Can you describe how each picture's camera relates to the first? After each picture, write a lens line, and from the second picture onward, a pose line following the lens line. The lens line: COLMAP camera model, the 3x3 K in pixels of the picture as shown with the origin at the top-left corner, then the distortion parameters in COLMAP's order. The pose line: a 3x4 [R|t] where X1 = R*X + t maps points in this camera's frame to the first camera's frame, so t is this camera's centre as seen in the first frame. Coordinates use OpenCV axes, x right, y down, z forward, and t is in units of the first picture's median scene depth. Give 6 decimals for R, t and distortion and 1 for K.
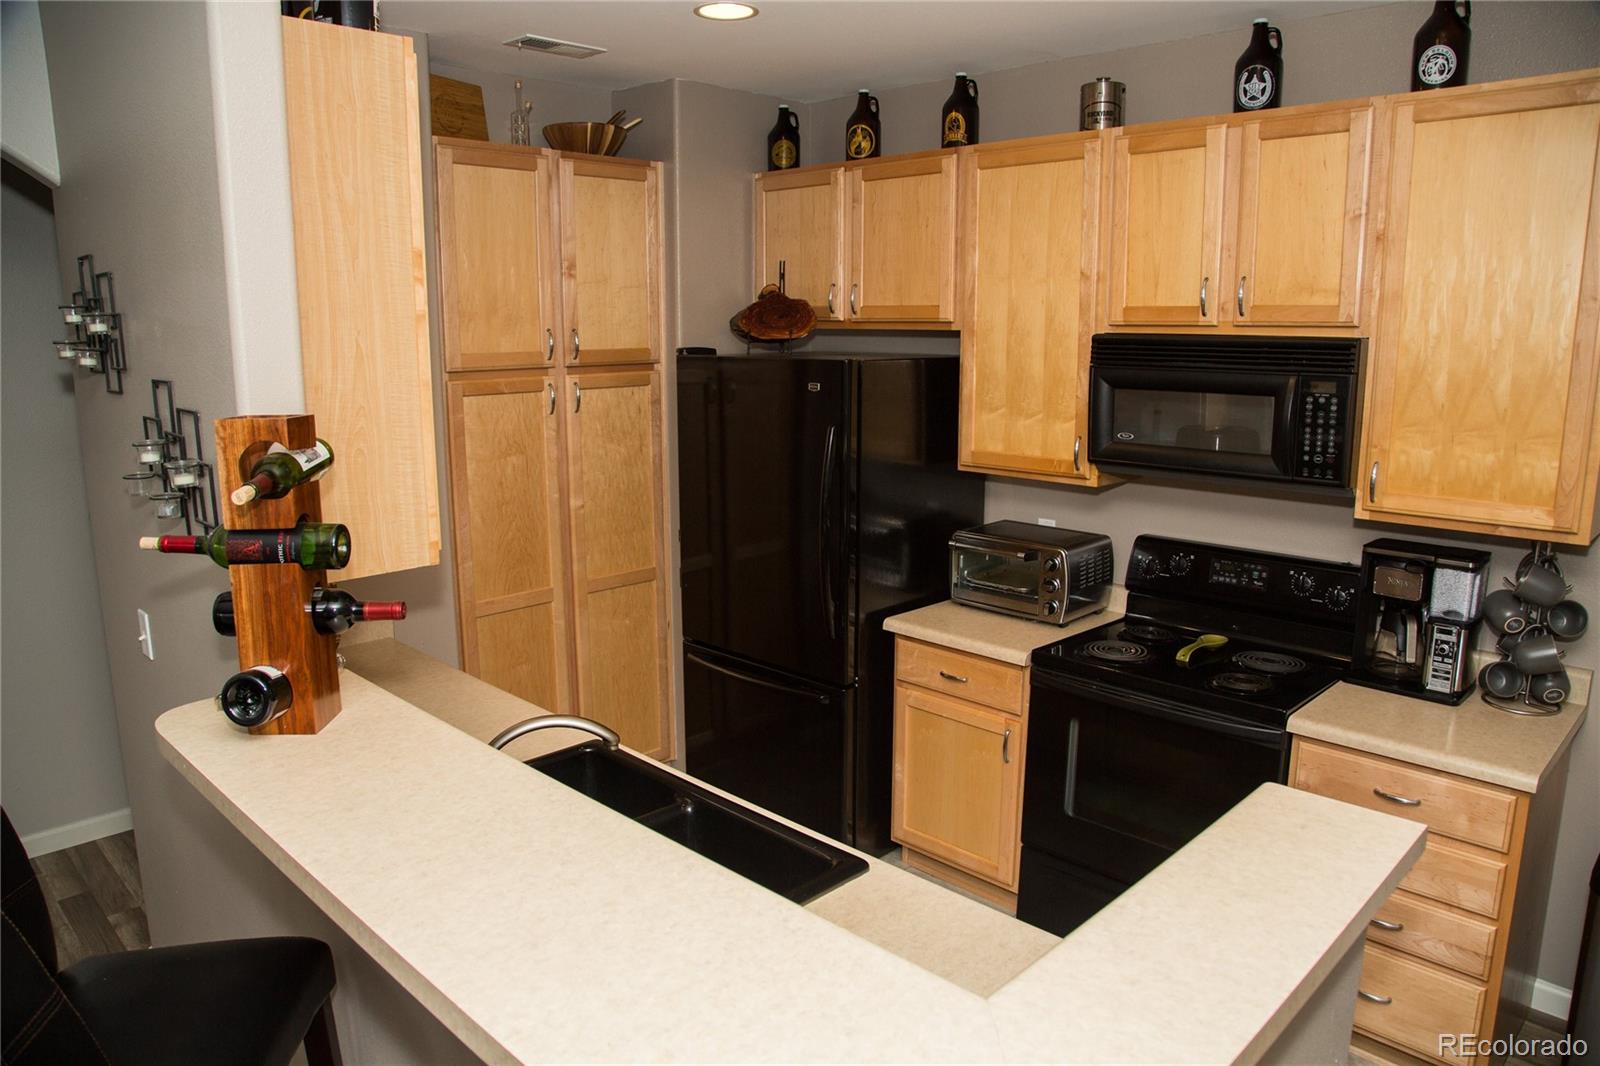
lens RADIAL K [[1085.8, 0, 800.0], [0, 1085.8, 533.0], [0, 0, 1]] dist [-0.124042, 0.073023]
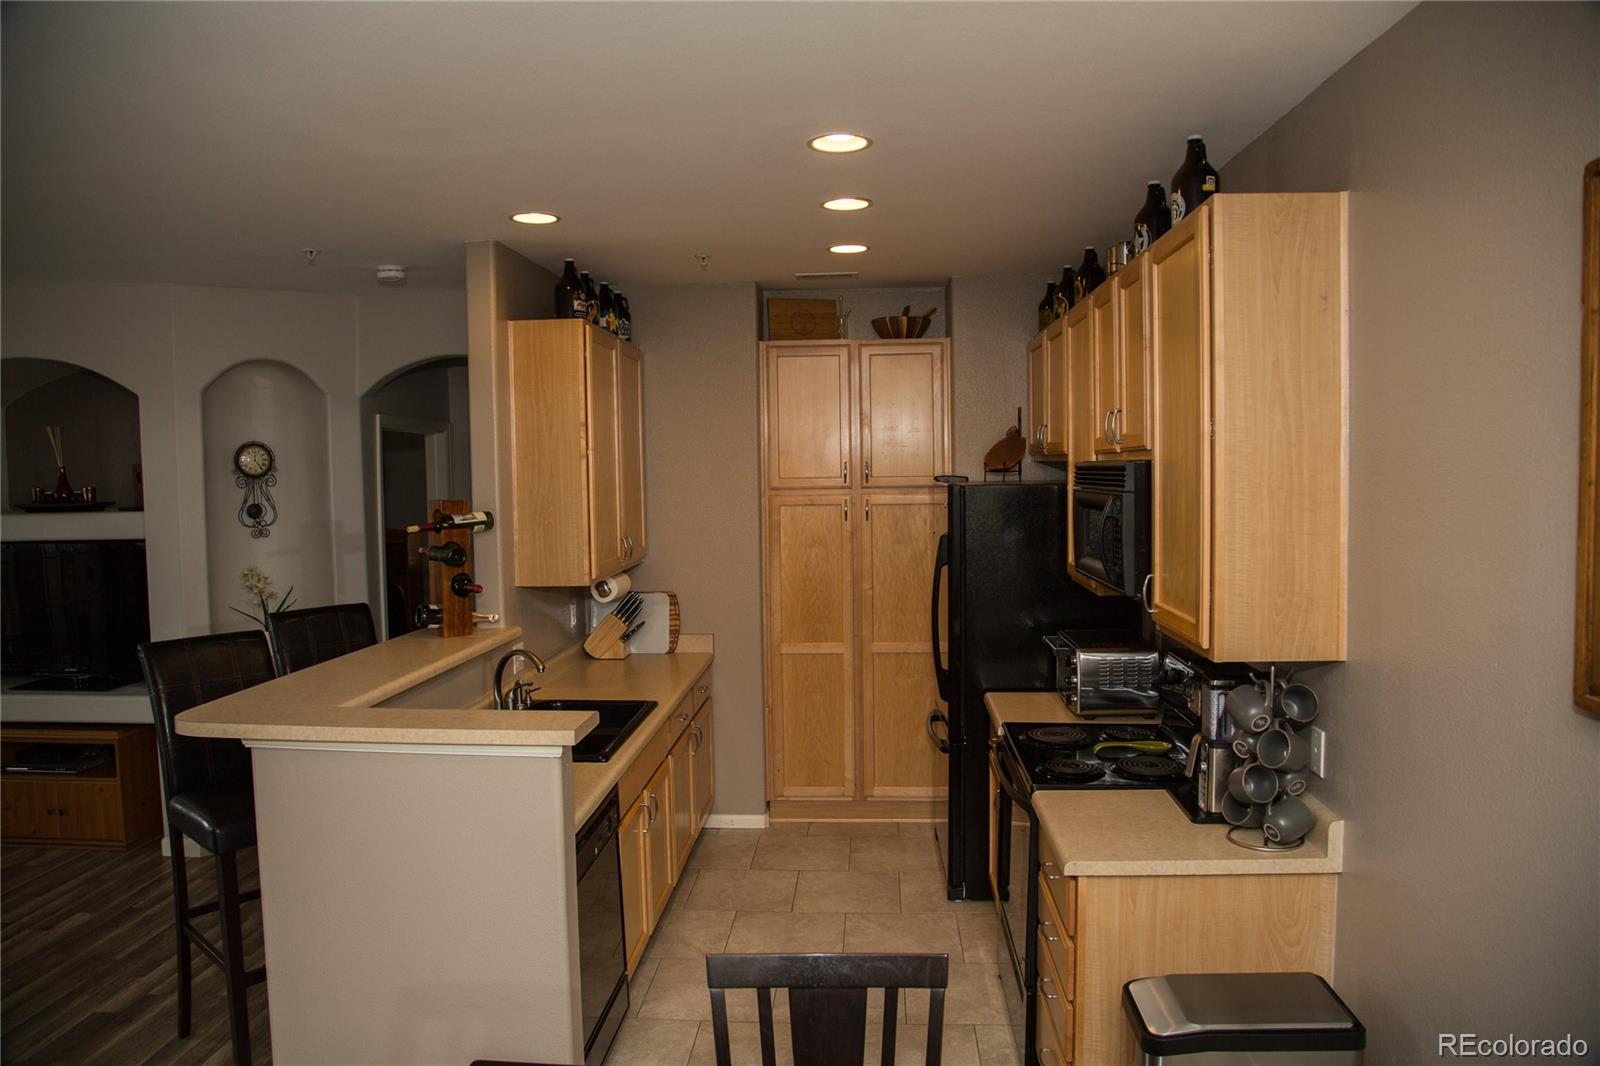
lens RADIAL K [[1085.8, 0, 800.0], [0, 1085.8, 533.0], [0, 0, 1]] dist [-0.124042, 0.073023]
pose [[0.656546, 0.039085, -0.753272, 0.843989], [-0.130905, 0.989406, -0.062759, 0.004534], [0.742840, 0.139812, 0.654708, 0.011386]]
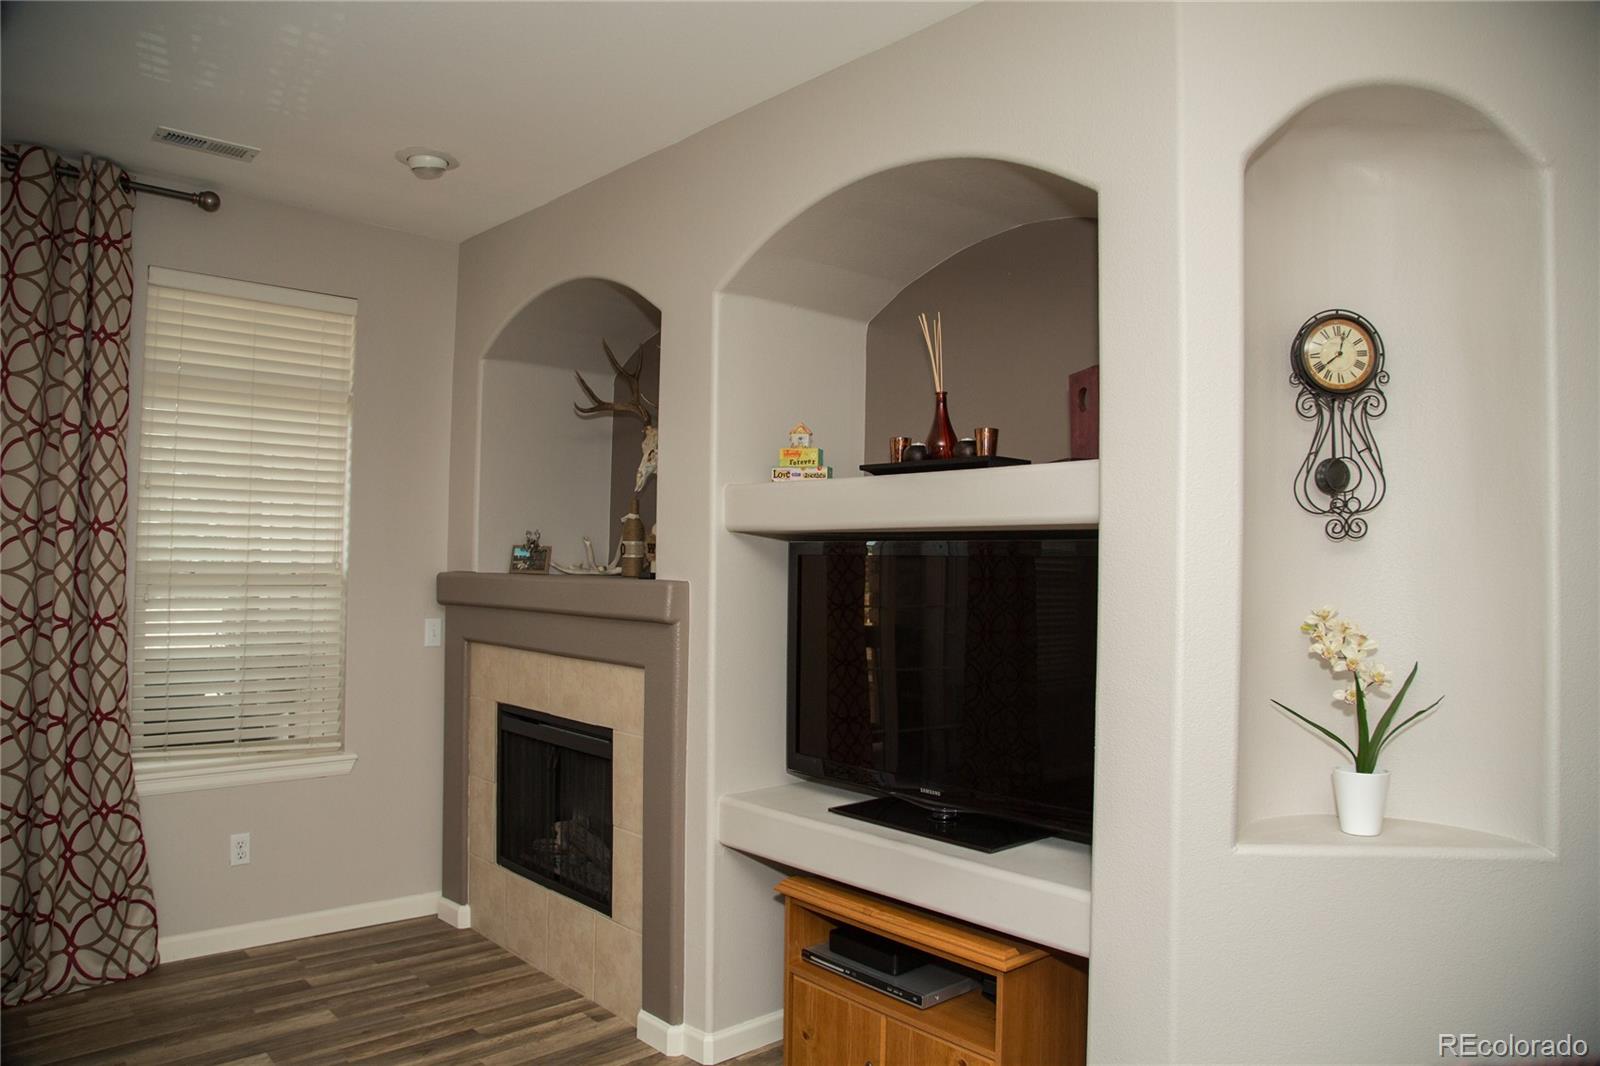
lens RADIAL K [[1085.8, 0, 800.0], [0, 1085.8, 533.0], [0, 0, 1]] dist [-0.124042, 0.073023]
pose [[-0.041939, -0.023072, -0.998854, -0.155394], [-0.206517, 0.978344, -0.013927, 0.088006], [0.977544, 0.205697, -0.045796, 0.139244]]
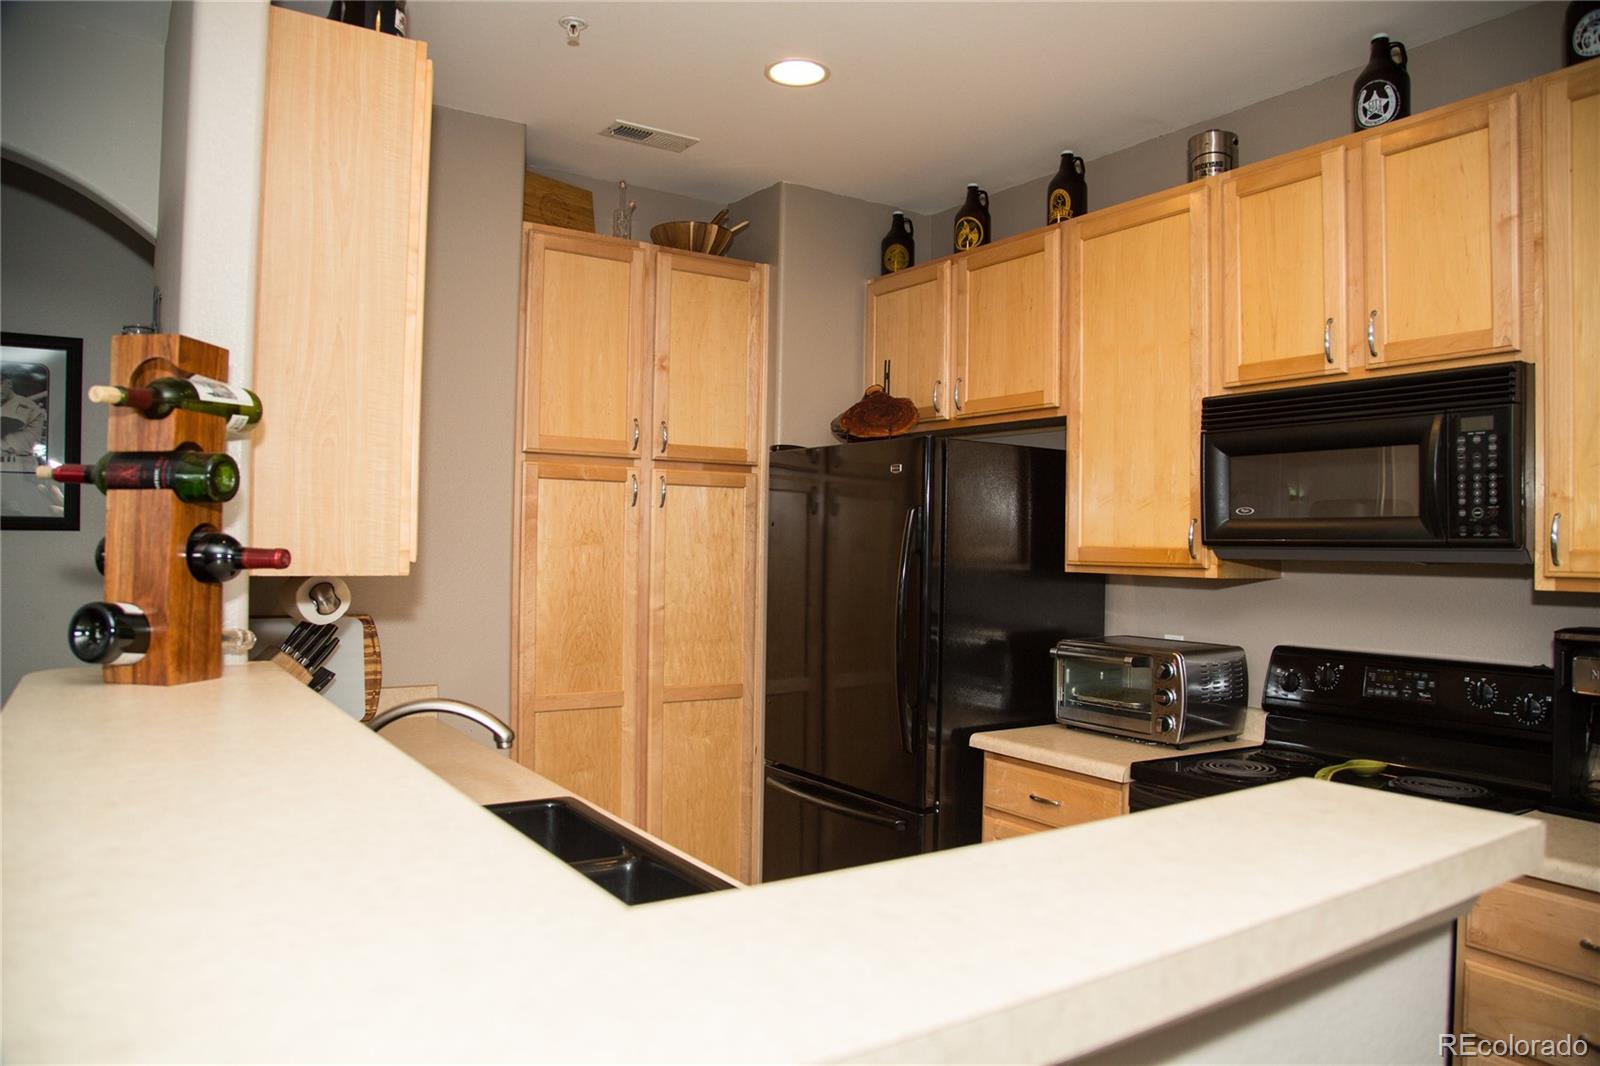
lens RADIAL K [[1083.5, 0, 792.2], [0, 1083.5, 534.5], [0, 0, 1]] dist [-0.124705, 0.070949]
pose [[0.978498, 0.016714, -0.205576, 0.109920], [-0.057700, 0.979097, -0.195036, 0.097344], [0.198019, 0.202704, 0.959010, 0.112551]]
